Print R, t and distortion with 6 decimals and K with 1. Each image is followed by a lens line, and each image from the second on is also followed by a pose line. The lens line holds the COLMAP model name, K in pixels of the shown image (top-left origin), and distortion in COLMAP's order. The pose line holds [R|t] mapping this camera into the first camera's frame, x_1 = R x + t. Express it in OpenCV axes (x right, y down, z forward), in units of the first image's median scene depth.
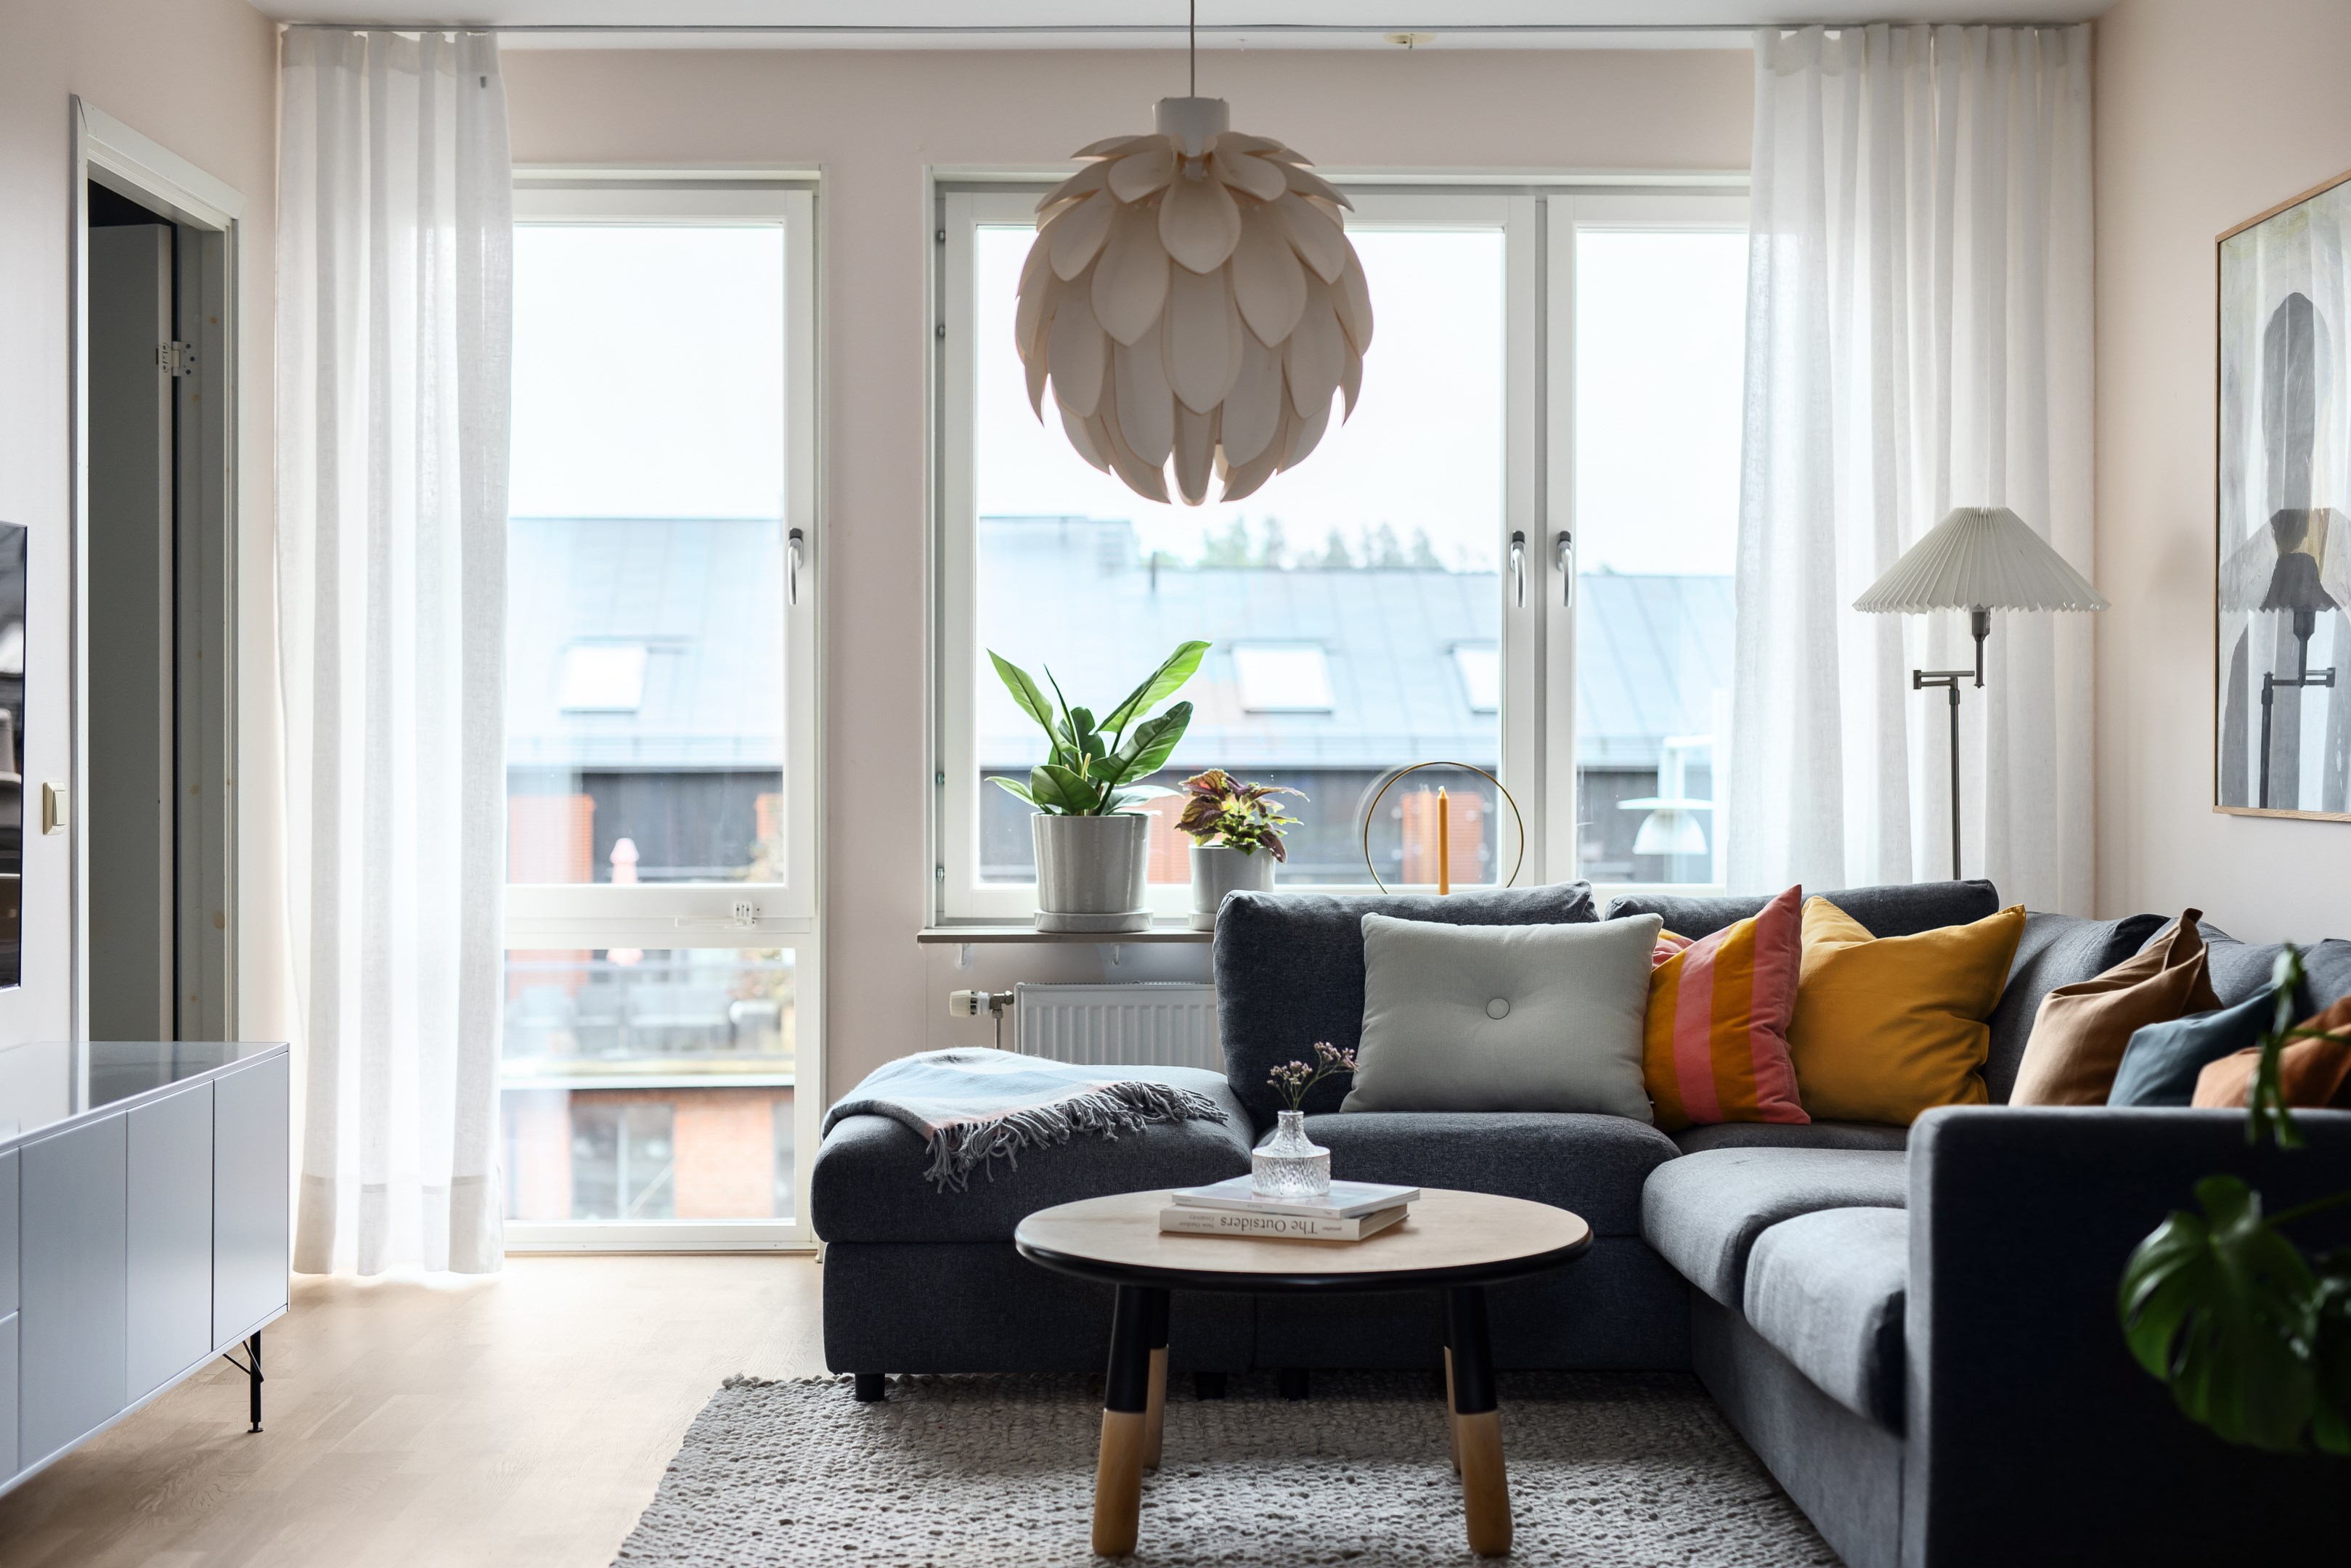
lens RADIAL K [[3330.1, 0, 1175.5], [0, 3330.1, 784.0], [0, 0, 1]] dist [-0.017899, 0.002914]
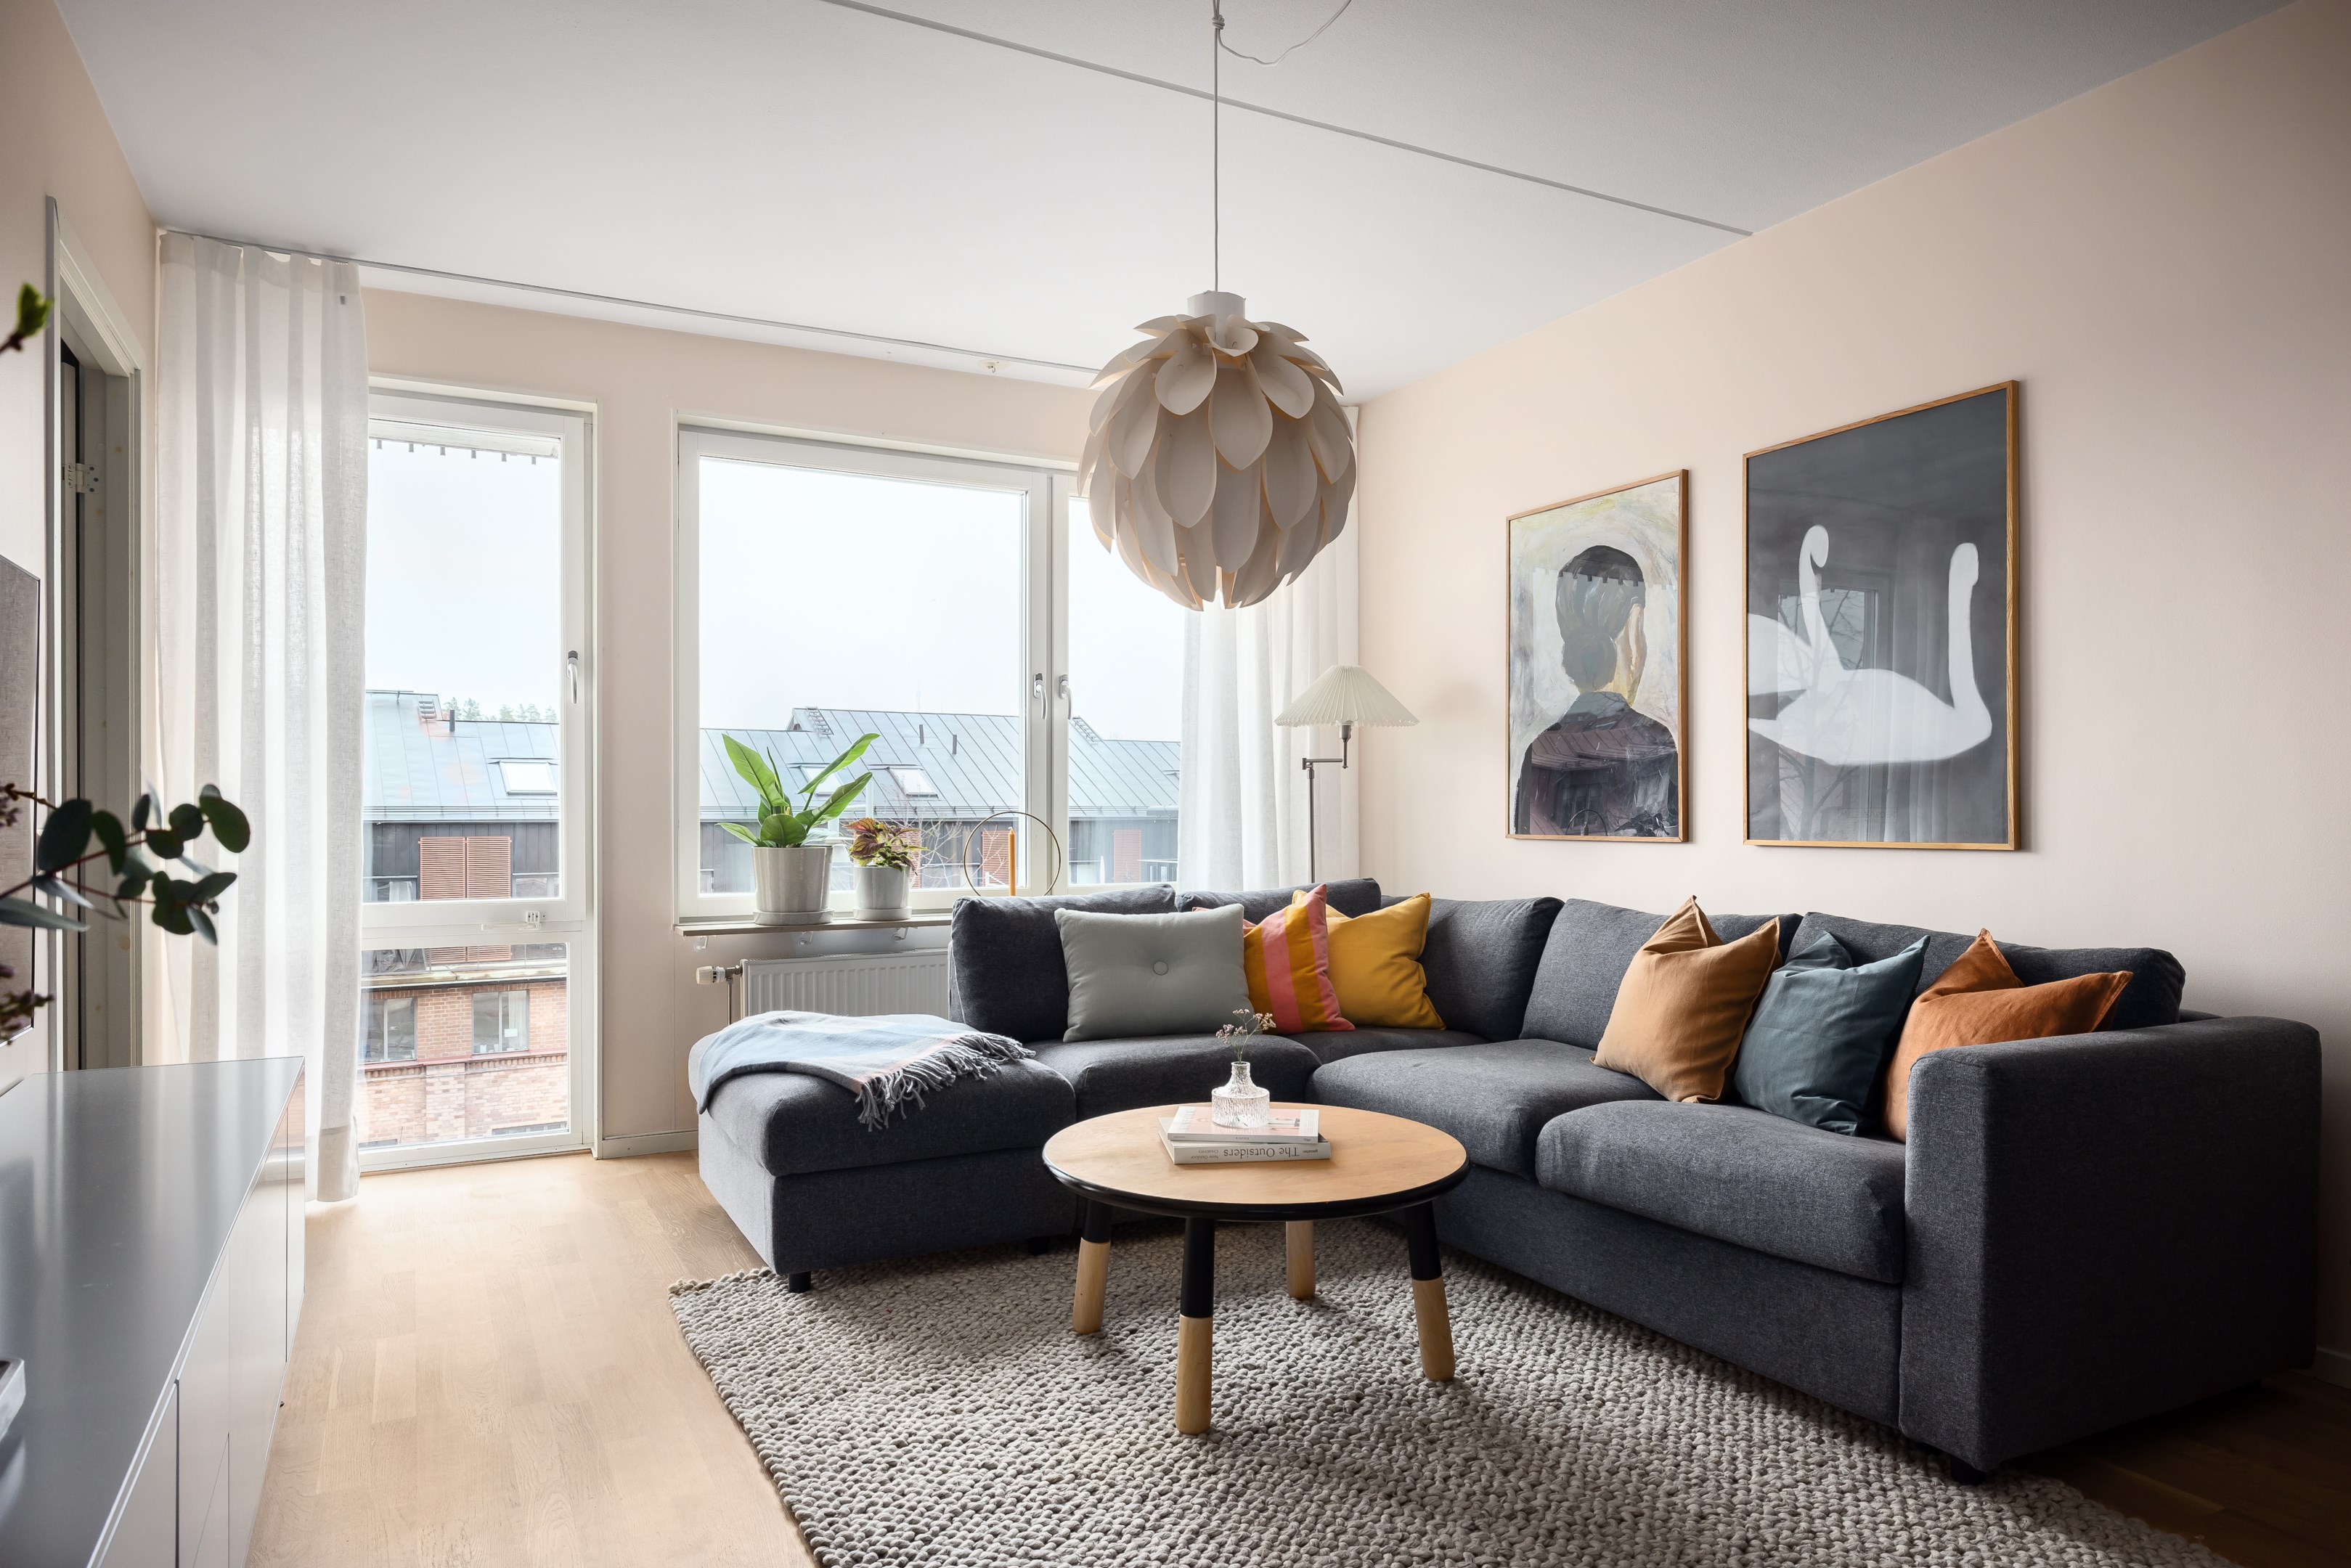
lens RADIAL K [[1457.9, 0, 1171.1], [0, 1457.9, 816.8], [0, 0, 1]] dist [-0.007250, -0.005176]
pose [[0.885616, -0.002556, 0.464412, -0.185759], [0.006284, 0.999959, -0.006480, 0.000876], [-0.464376, 0.008657, 0.885596, 0.336047]]
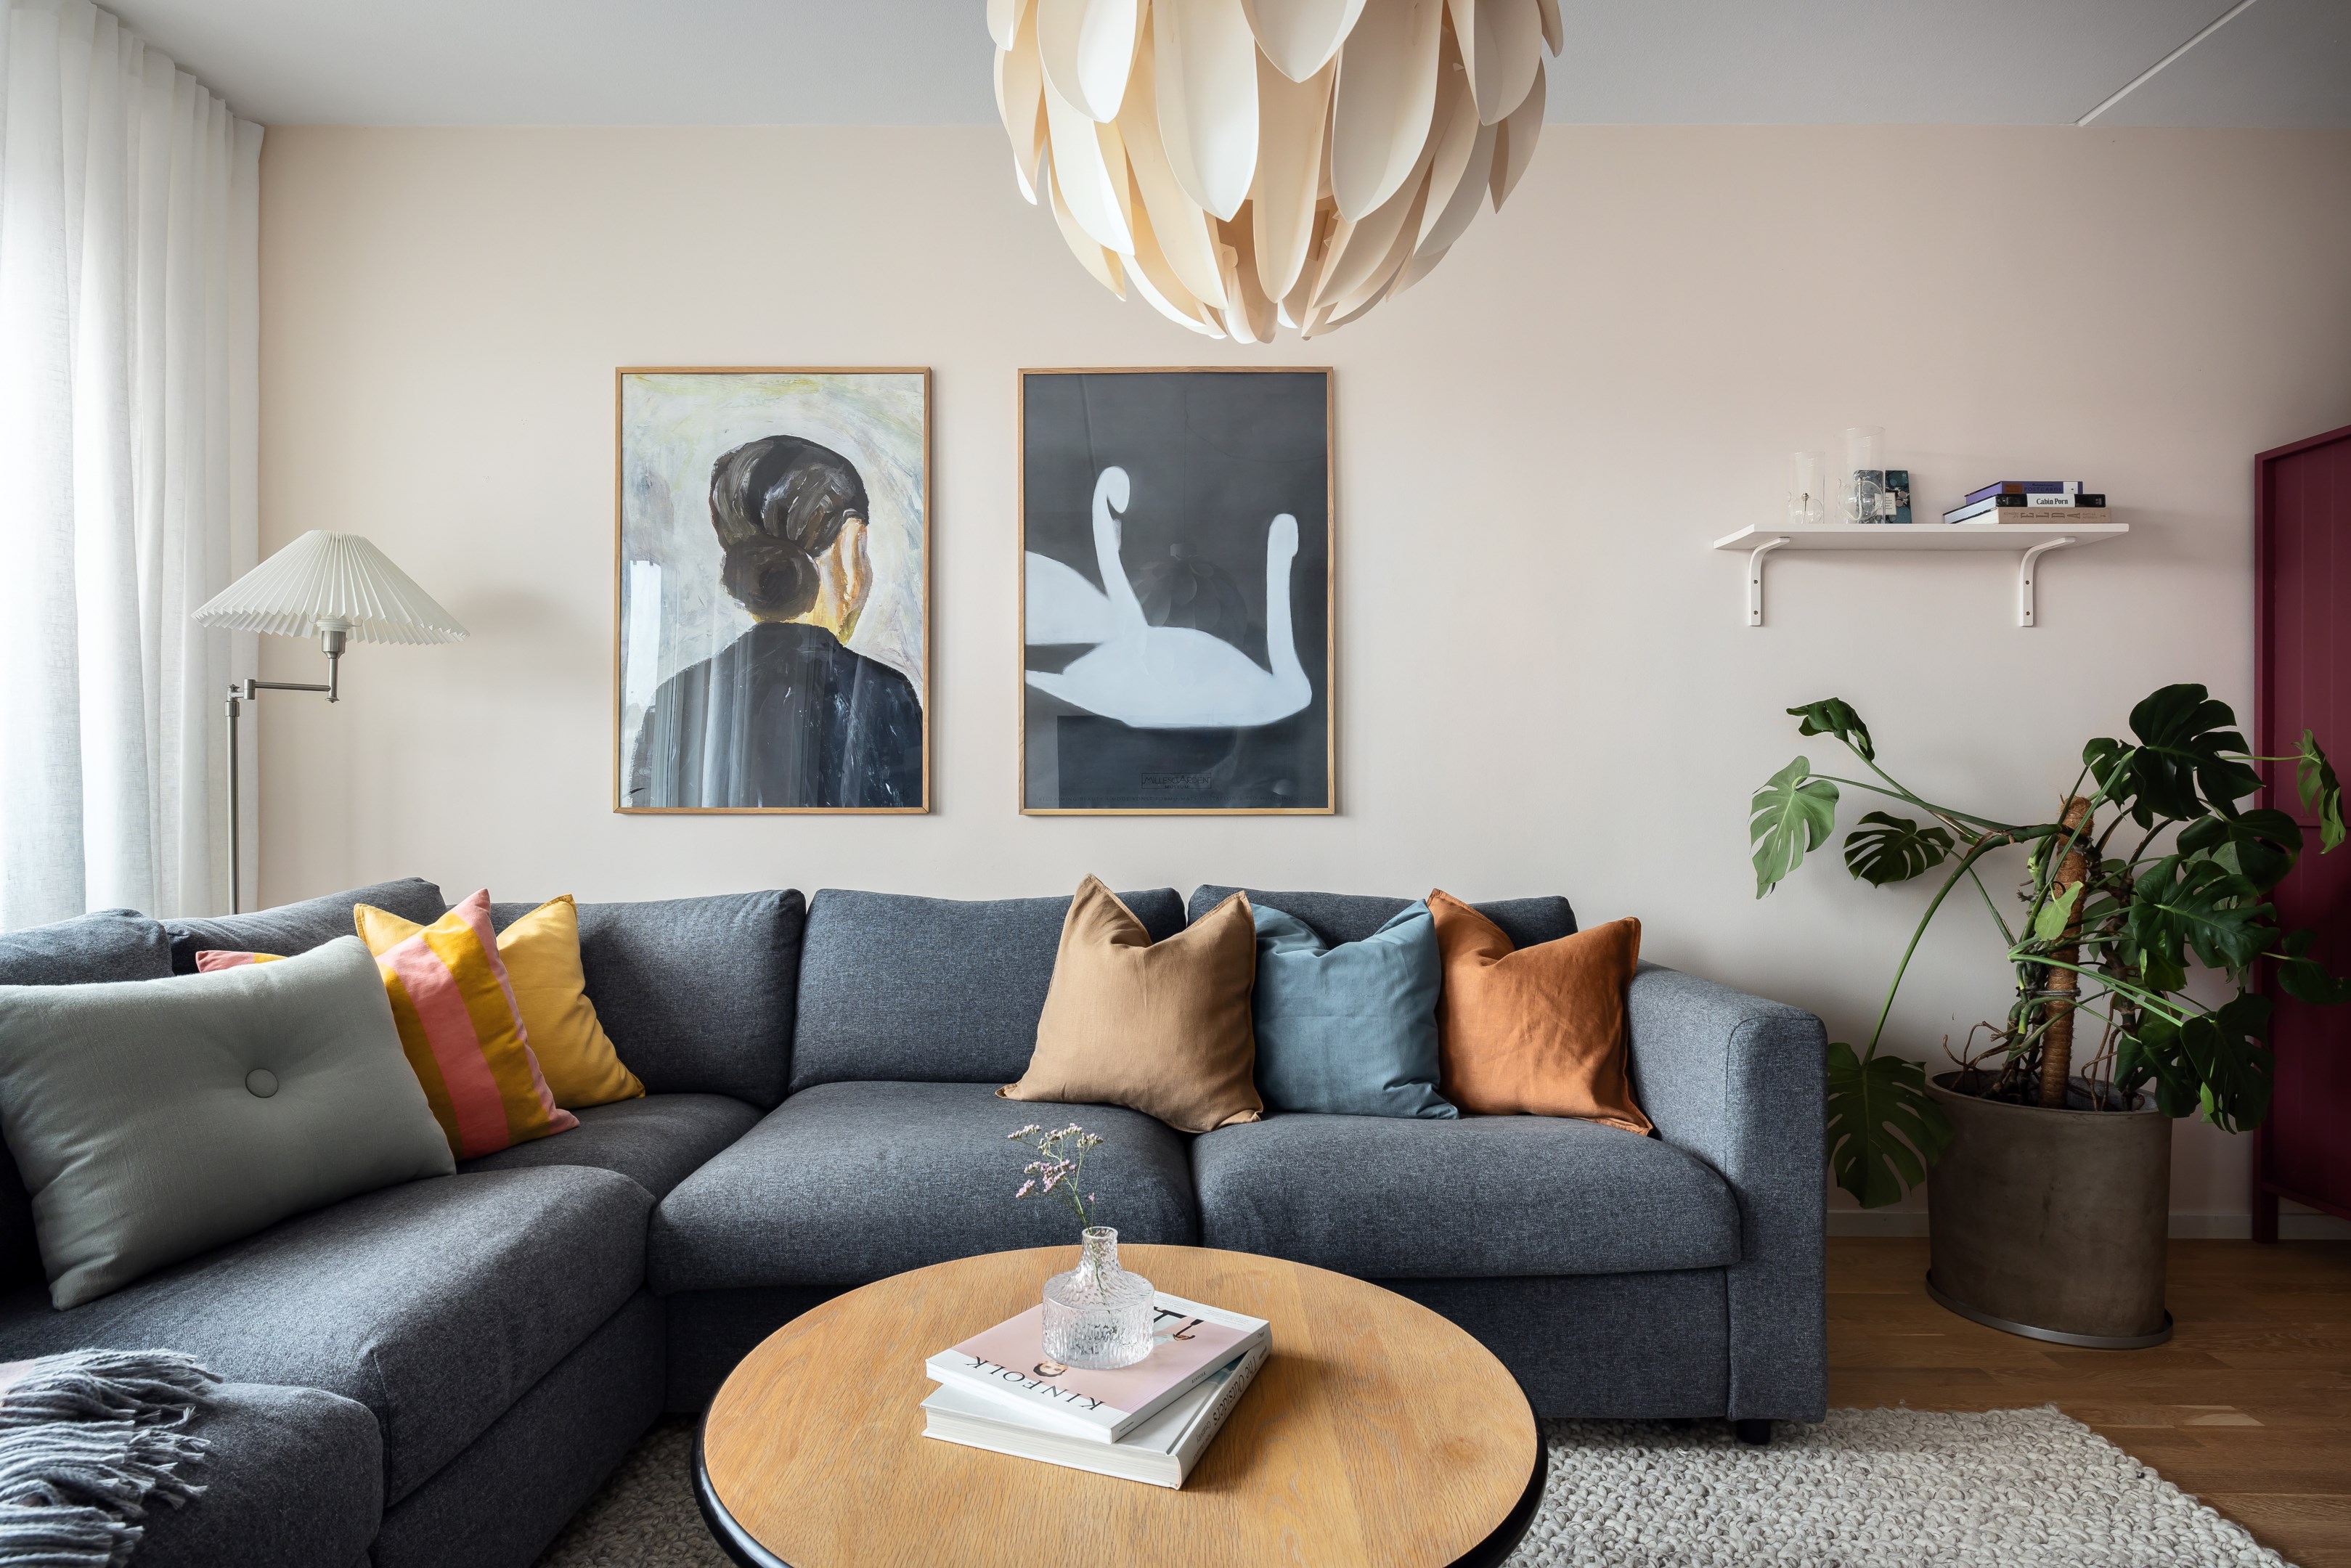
lens RADIAL K [[1298.0, 0, 1158.7], [0, 1298.0, 797.9], [0, 0, 1]] dist [-0.000933, -0.000710]
pose [[0.002105, 0.002310, 0.999995, -0.166545], [0.009395, 0.999953, -0.002330, 0.005215], [-0.999954, 0.009400, 0.002083, 0.684803]]
